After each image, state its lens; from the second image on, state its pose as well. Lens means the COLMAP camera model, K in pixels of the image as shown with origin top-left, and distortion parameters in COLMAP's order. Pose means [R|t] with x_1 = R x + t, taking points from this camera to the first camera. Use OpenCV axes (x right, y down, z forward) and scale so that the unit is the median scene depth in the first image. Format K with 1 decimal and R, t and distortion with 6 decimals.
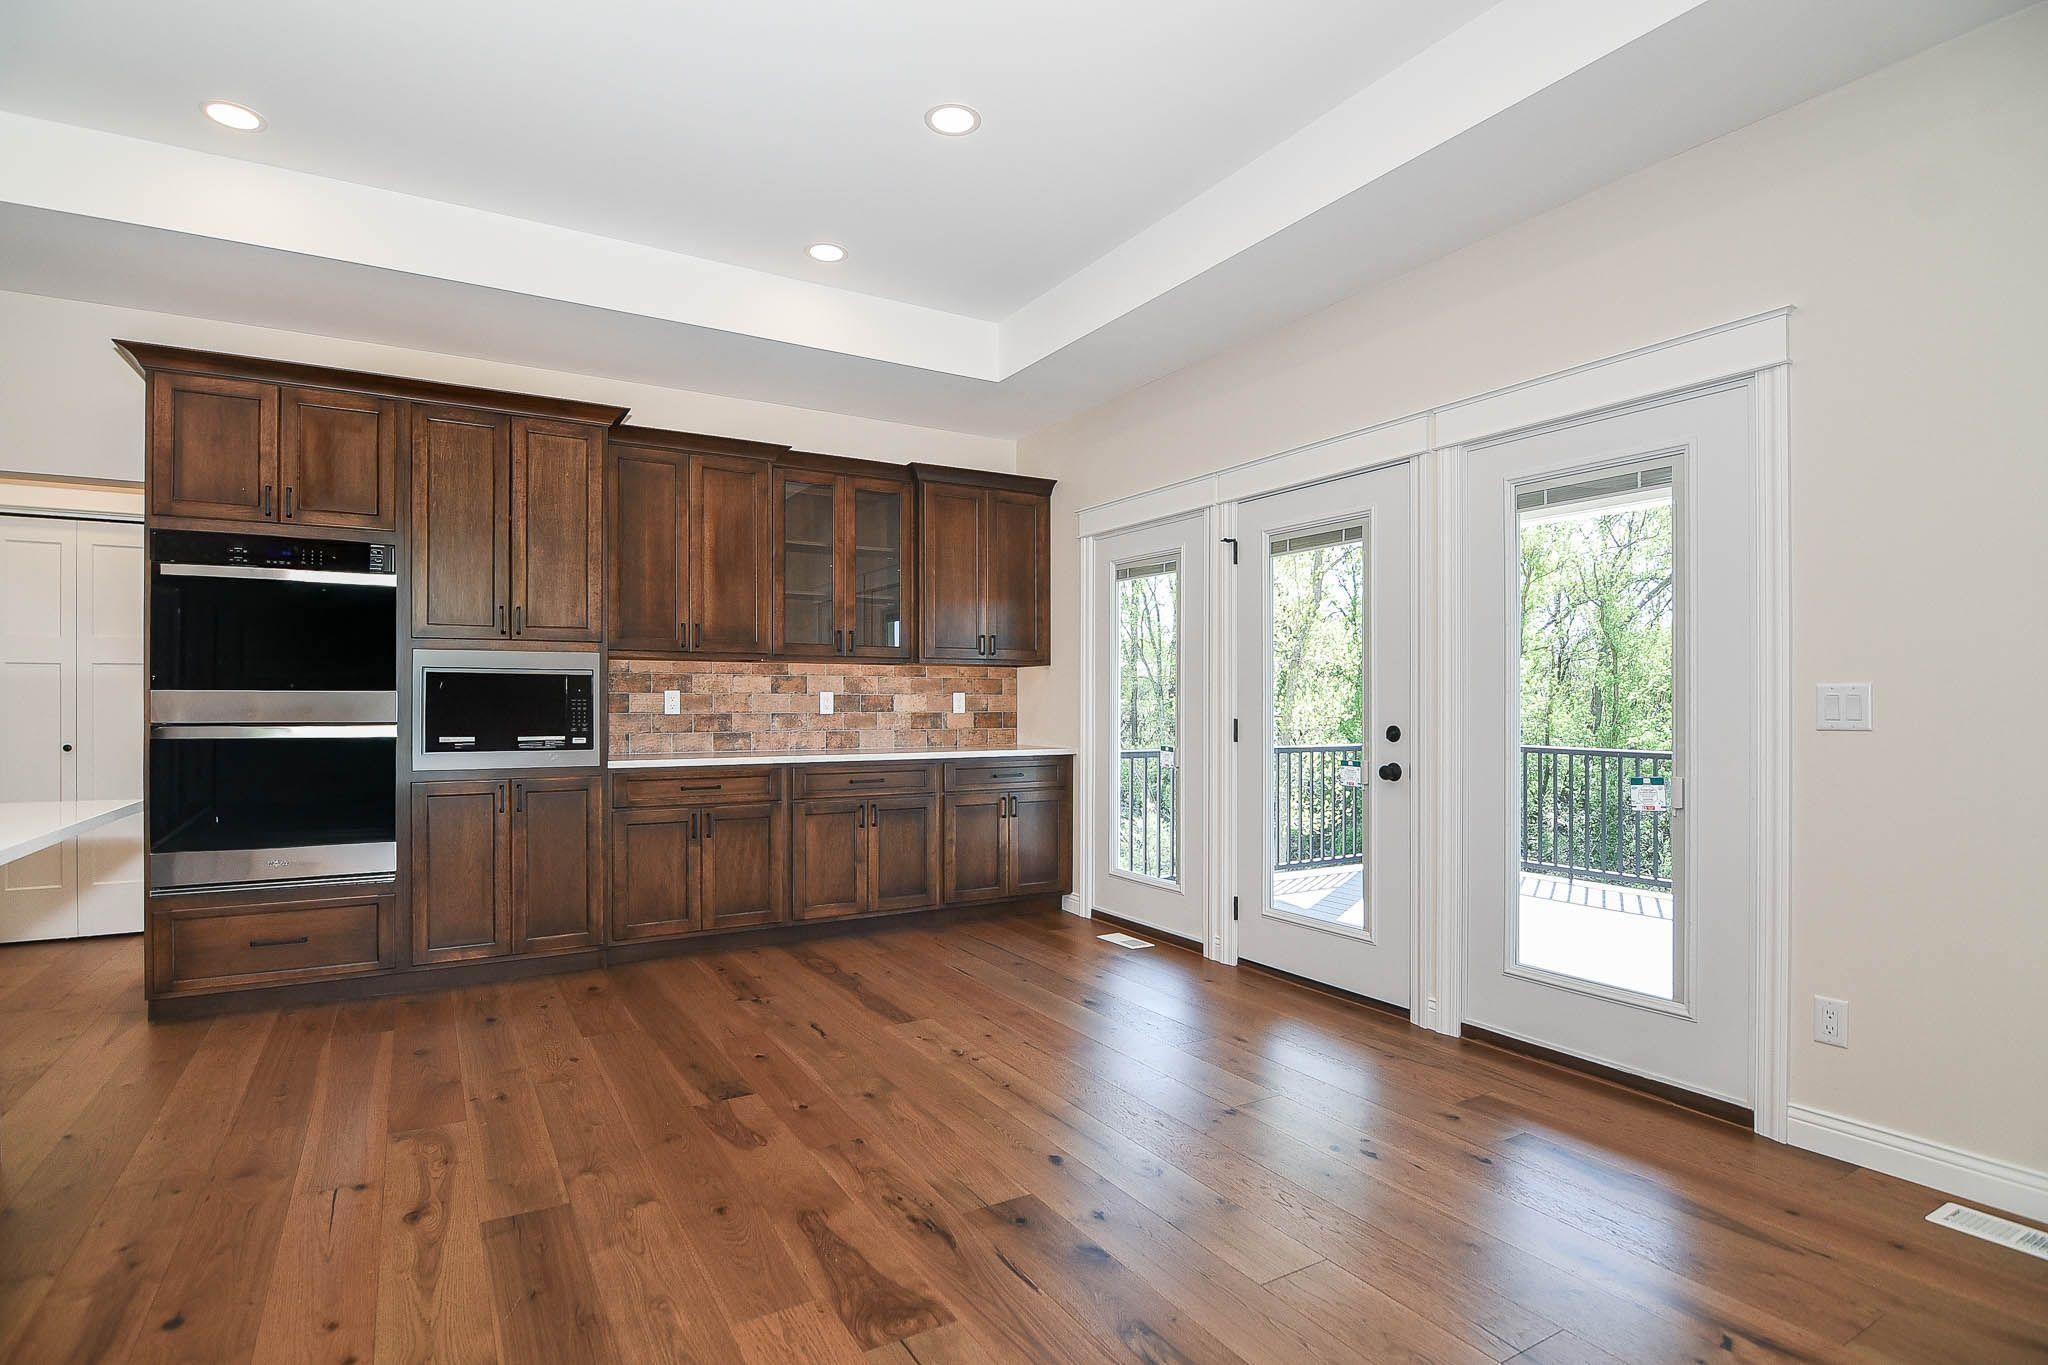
lens RADIAL K [[1015.3, 0, 1016.8], [0, 1015.3, 701.8], [0, 0, 1]] dist [-0.001103, -0.015206]
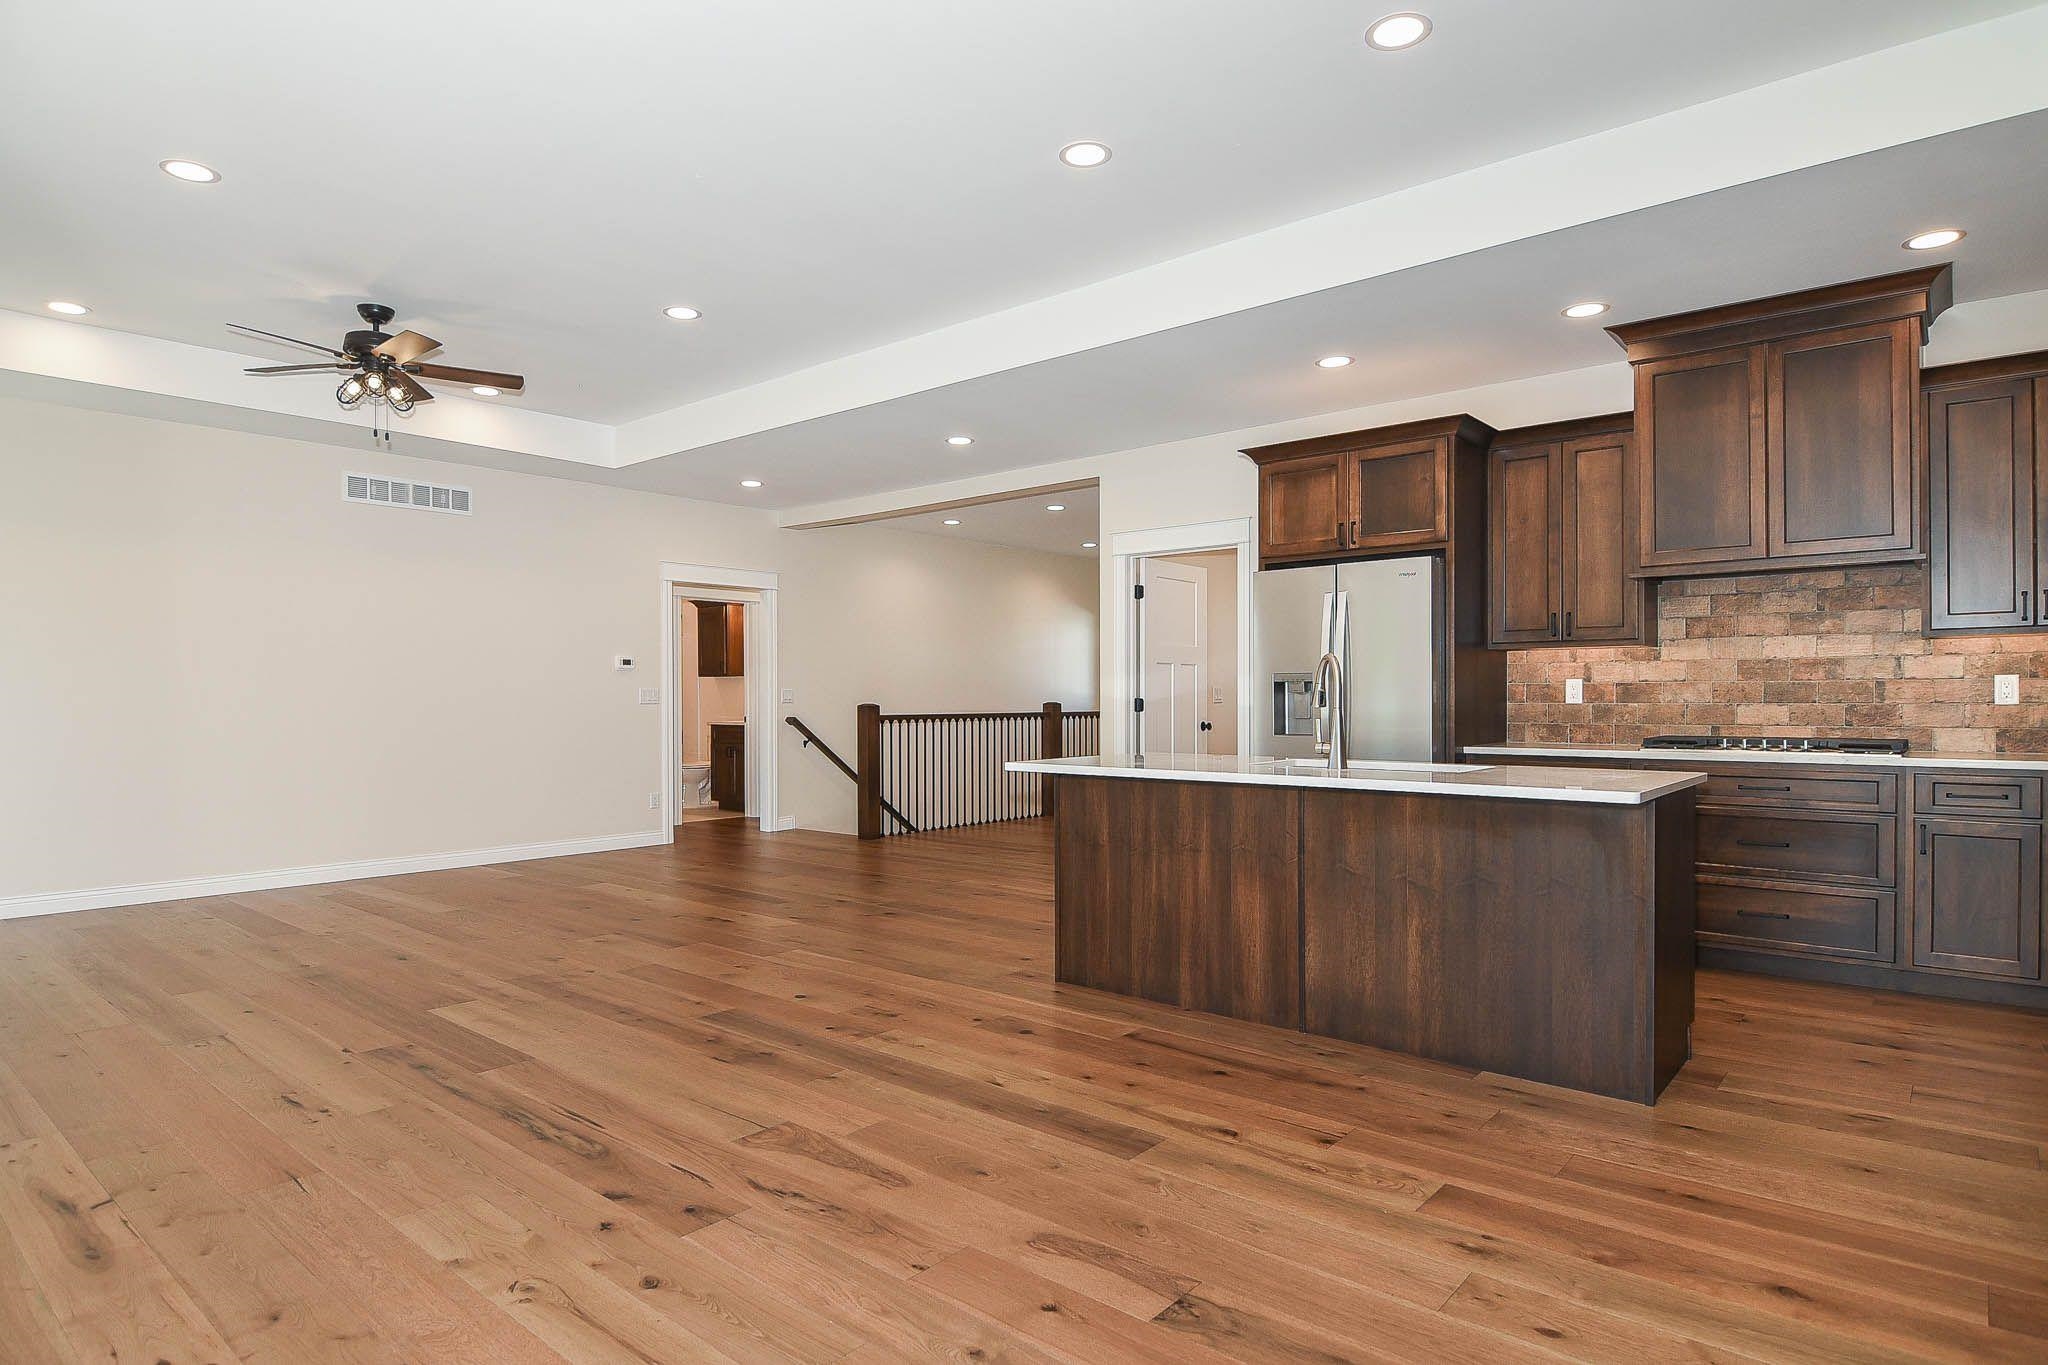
lens RADIAL K [[1130.8, 0, 1020.3], [0, 1130.8, 693.8], [0, 0, 1]] dist [0.003614, -0.017989]
pose [[-0.946215, 0.000918, -0.323538, 0.028535], [0.002741, 0.999983, -0.005177, 0.003549], [0.323527, -0.005786, -0.946201, 1.117687]]
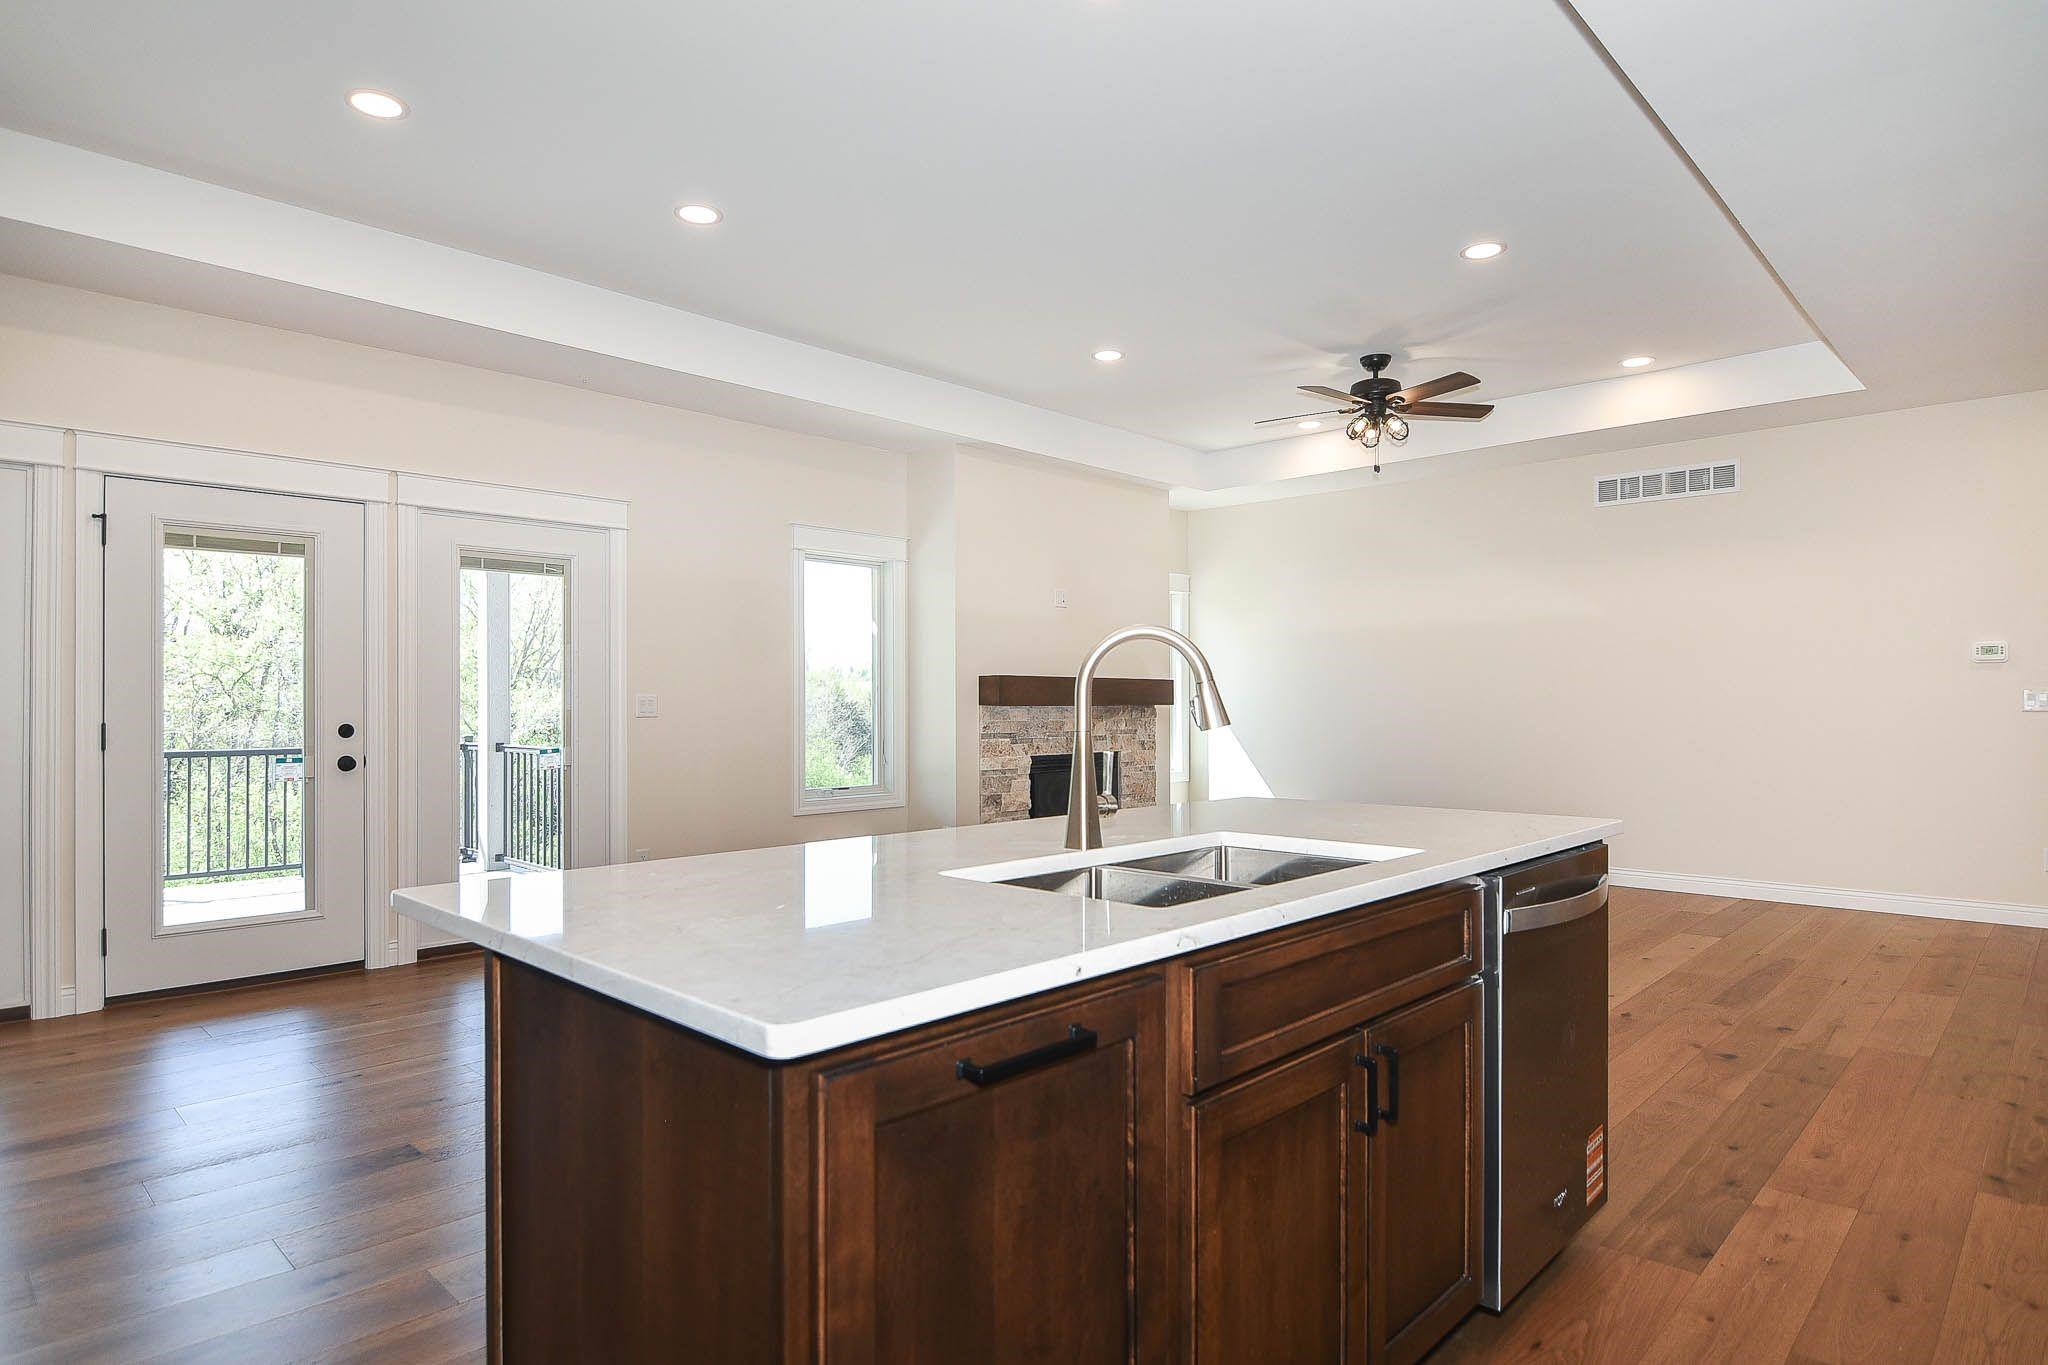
lens RADIAL K [[1130.8, 0, 1020.3], [0, 1130.8, 693.8], [0, 0, 1]] dist [0.003614, -0.017989]
pose [[-0.262873, 0.006783, 0.964807, -0.934786], [-0.000372, 0.999975, -0.007131, -0.001901], [-0.964830, -0.002233, -0.262864, 0.507633]]
